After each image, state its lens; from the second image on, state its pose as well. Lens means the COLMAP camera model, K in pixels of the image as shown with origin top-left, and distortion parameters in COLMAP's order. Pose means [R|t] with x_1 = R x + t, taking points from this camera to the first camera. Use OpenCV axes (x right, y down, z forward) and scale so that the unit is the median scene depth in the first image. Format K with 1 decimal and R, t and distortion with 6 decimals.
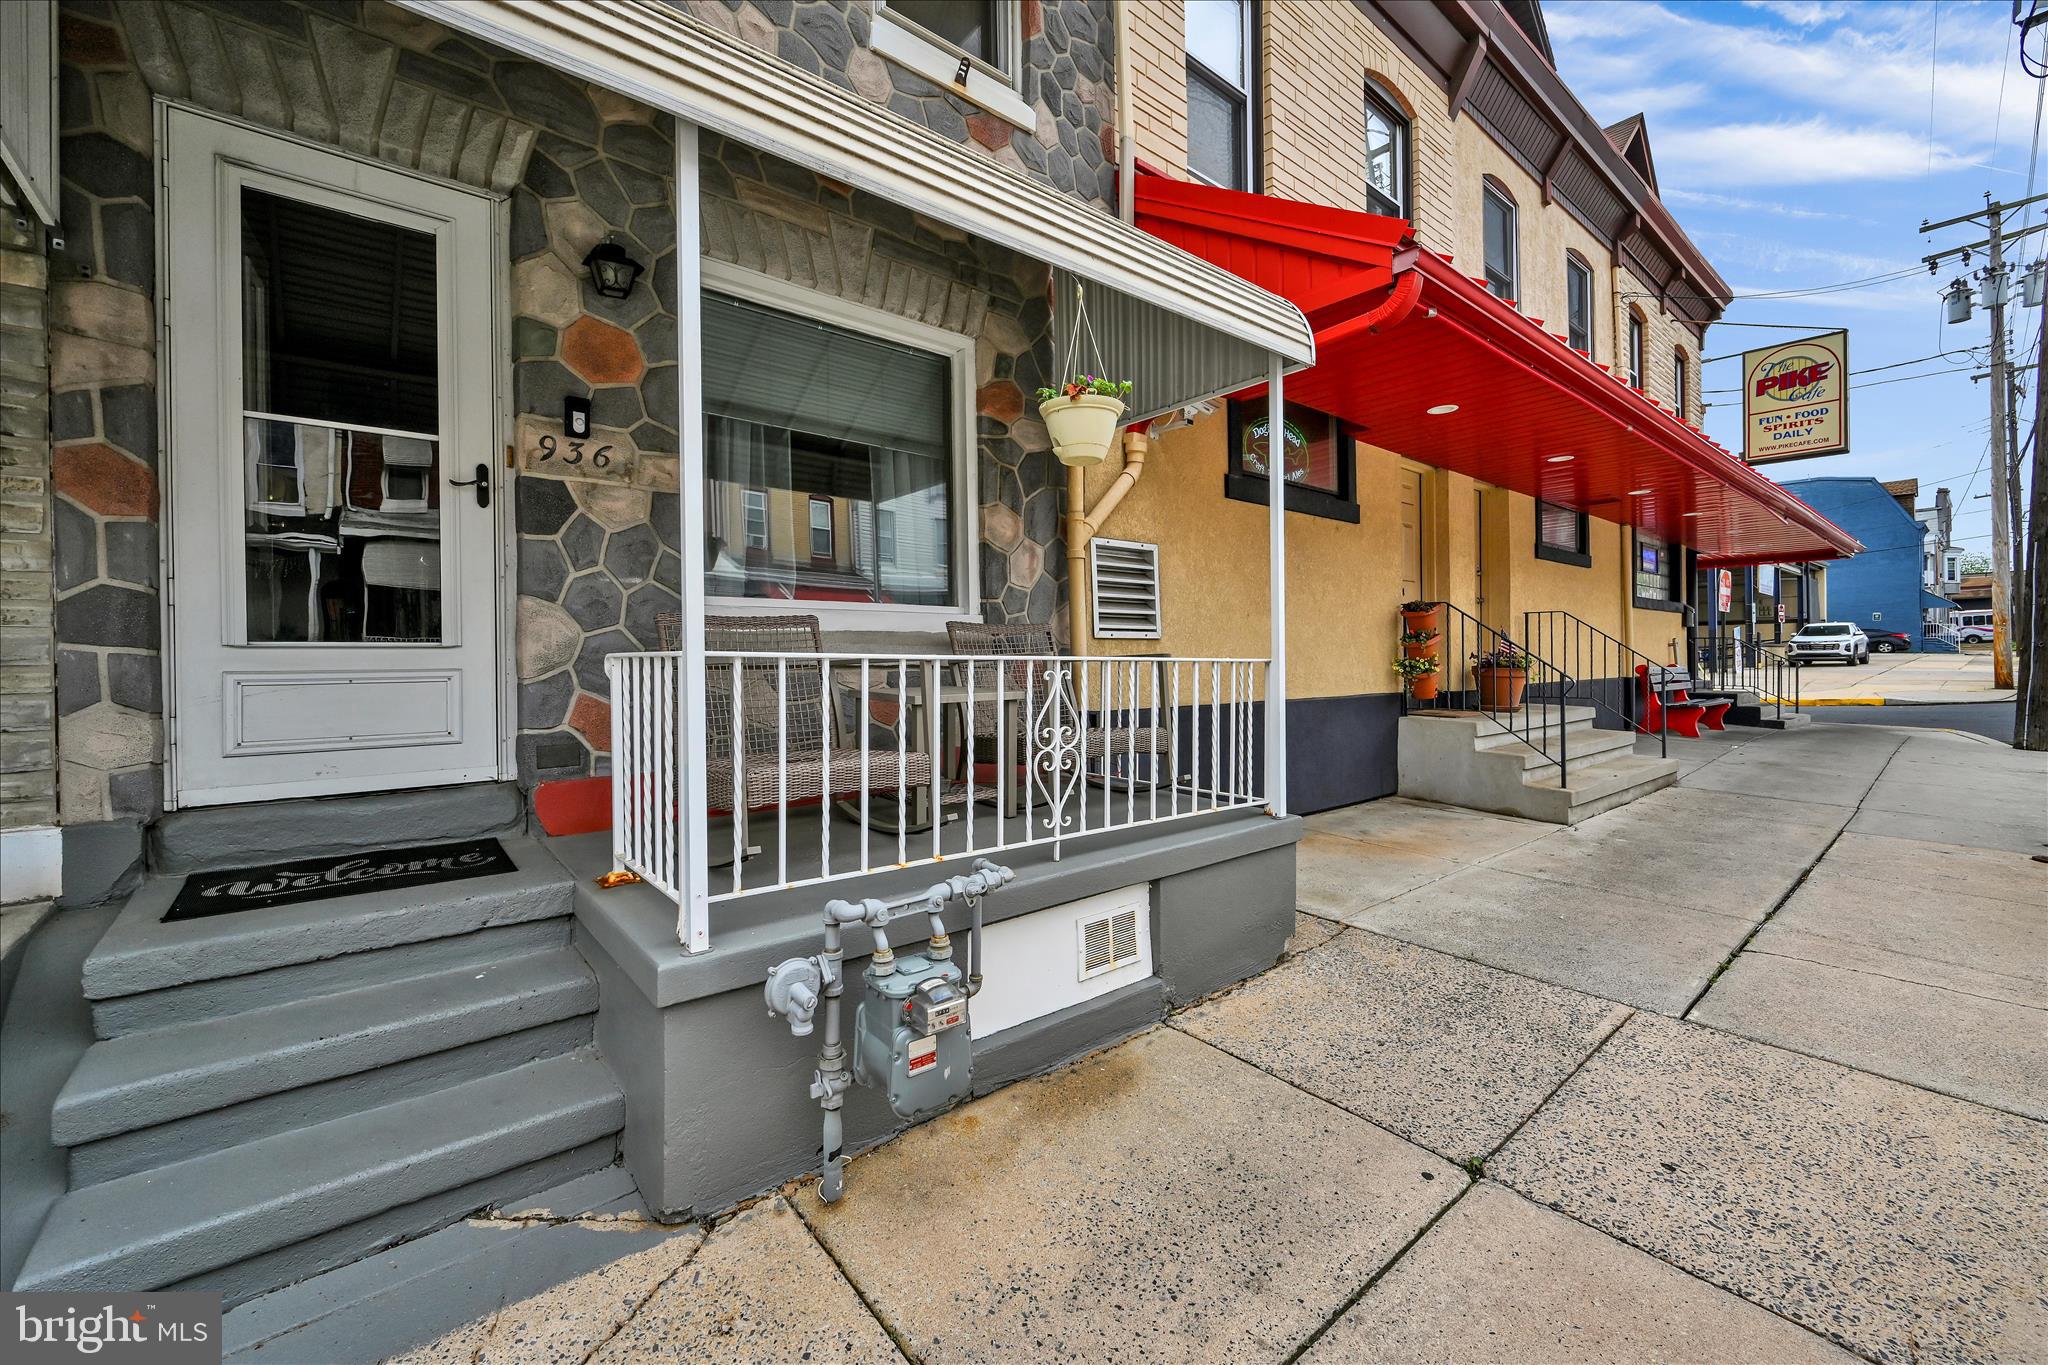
lens RADIAL K [[816.9, 0, 1025.4], [0, 816.9, 668.1], [0, 0, 1]] dist [0.000730, 0.000111]
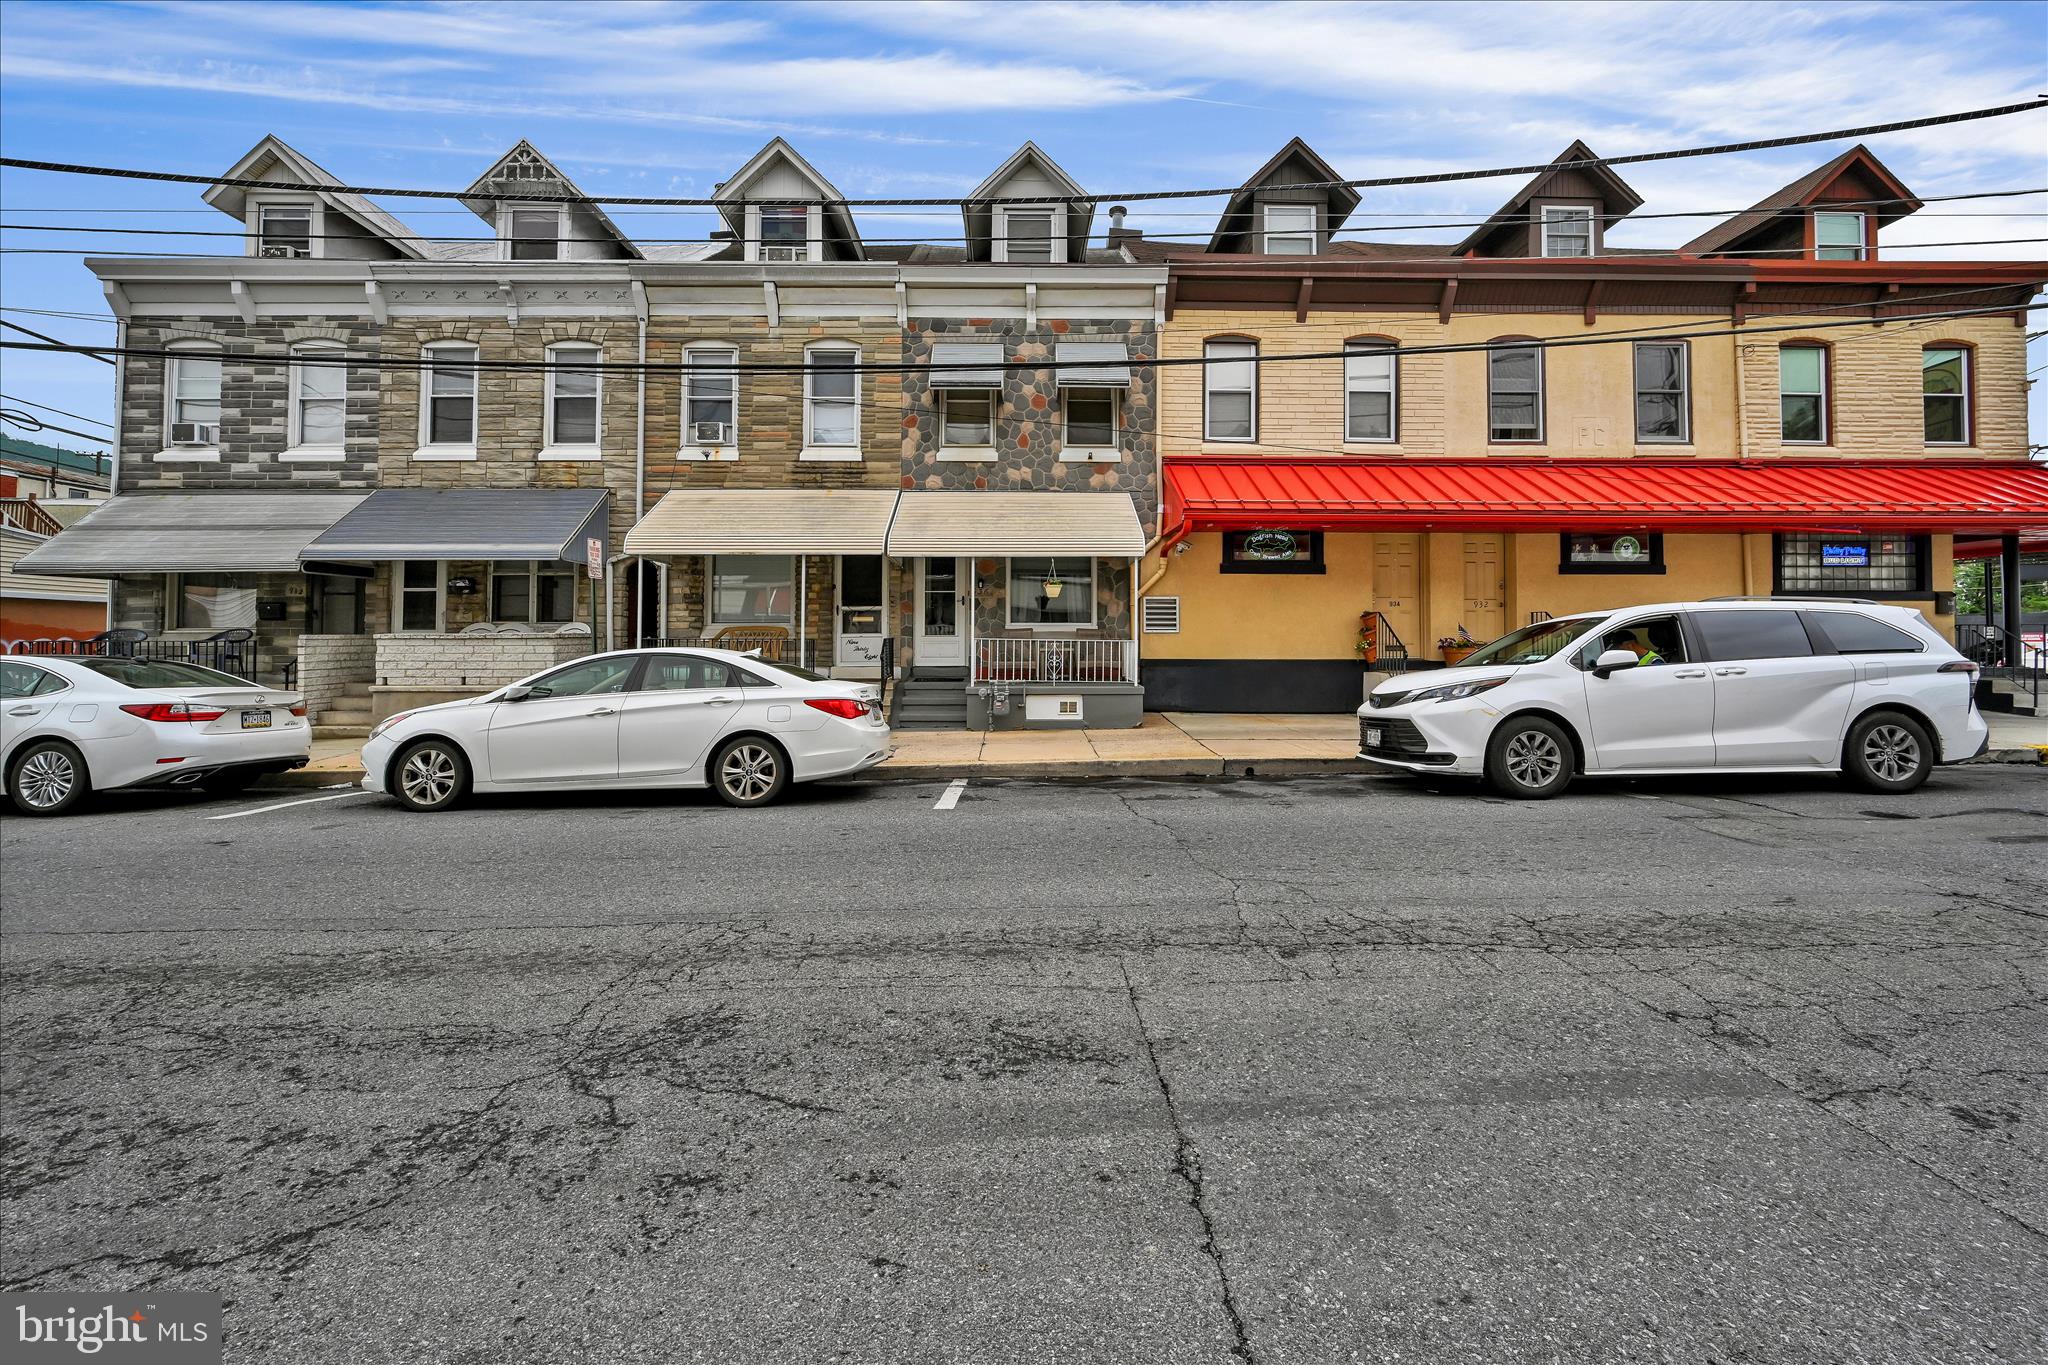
lens RADIAL K [[816.9, 0, 1029.2], [0, 816.9, 674.7], [0, 0, 1]] dist [0.000730, 0.000111]
pose [[0.766907, 0.028839, -0.641109, 2.106776], [-0.014324, 0.999510, 0.027827, 0.045330], [0.641598, -0.012157, 0.766945, -1.866985]]
